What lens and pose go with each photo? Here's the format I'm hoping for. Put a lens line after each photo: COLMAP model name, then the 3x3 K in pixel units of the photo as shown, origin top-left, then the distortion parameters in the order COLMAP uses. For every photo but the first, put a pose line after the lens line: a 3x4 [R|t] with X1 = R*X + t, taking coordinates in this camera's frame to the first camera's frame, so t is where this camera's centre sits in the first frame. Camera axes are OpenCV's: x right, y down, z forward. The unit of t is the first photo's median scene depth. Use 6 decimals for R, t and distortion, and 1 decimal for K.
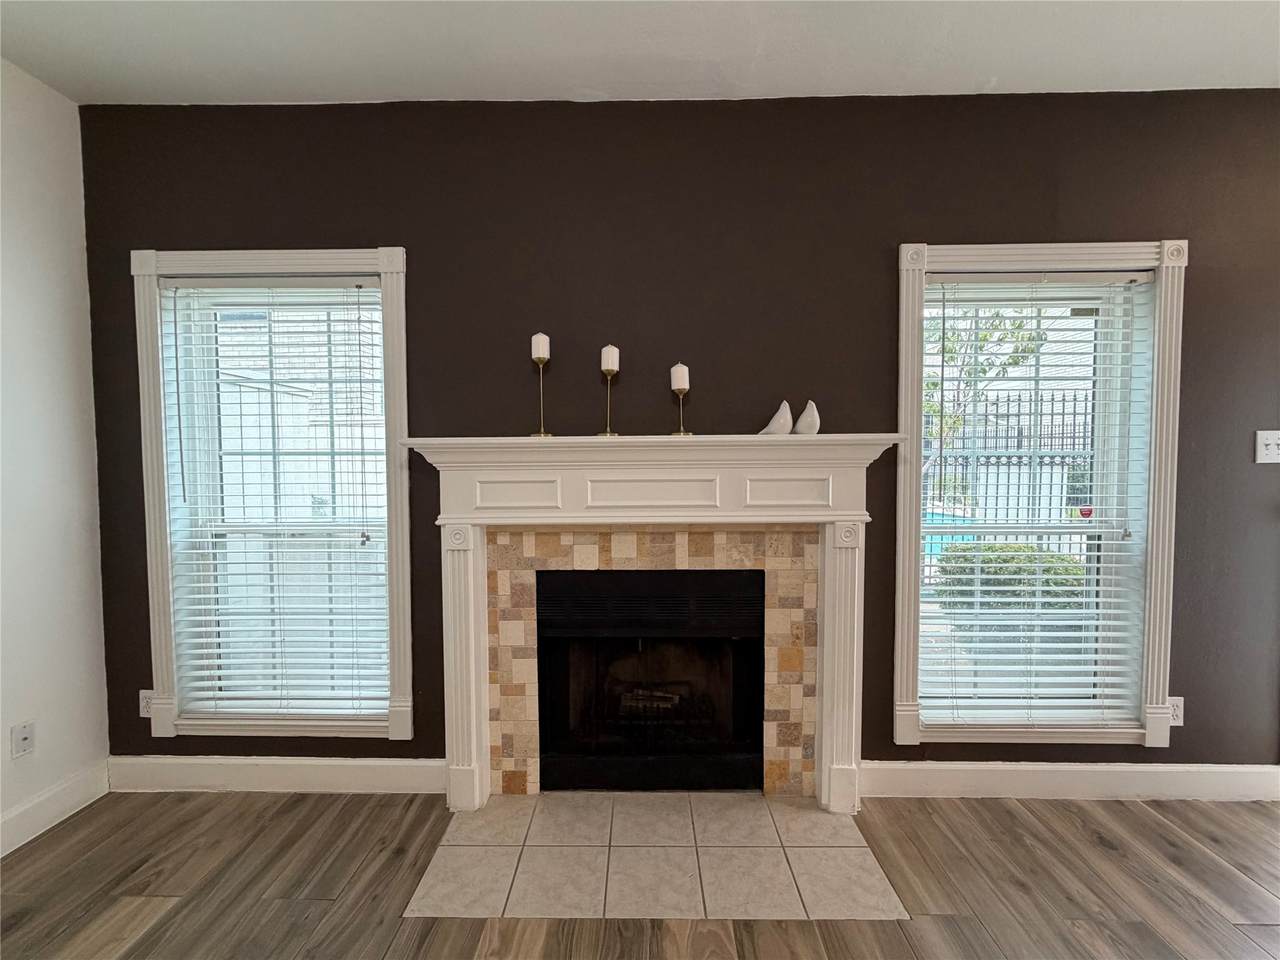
lens RADIAL K [[511.8, 0, 636.0], [0, 511.8, 479.4], [0, 0, 1]] dist [0.001262, -0.000028]
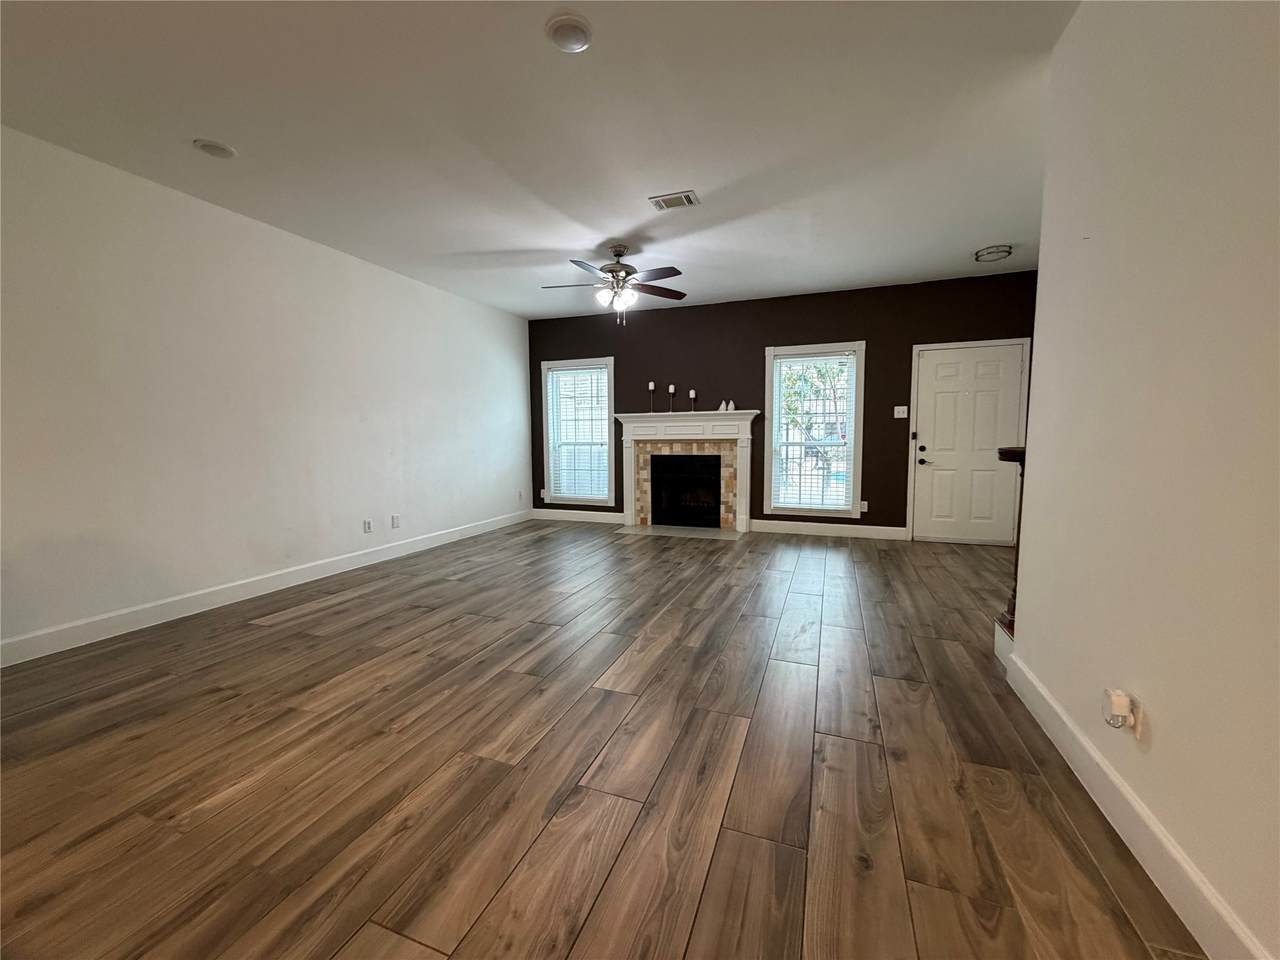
lens RADIAL K [[511.8, 0, 636.0], [0, 511.8, 479.4], [0, 0, 1]] dist [0.001262, -0.000028]
pose [[0.939099, 0.025646, -0.342688, 0.831100], [-0.009094, 0.998717, 0.049822, 0.174053], [0.343526, -0.043672, 0.938127, -2.071318]]
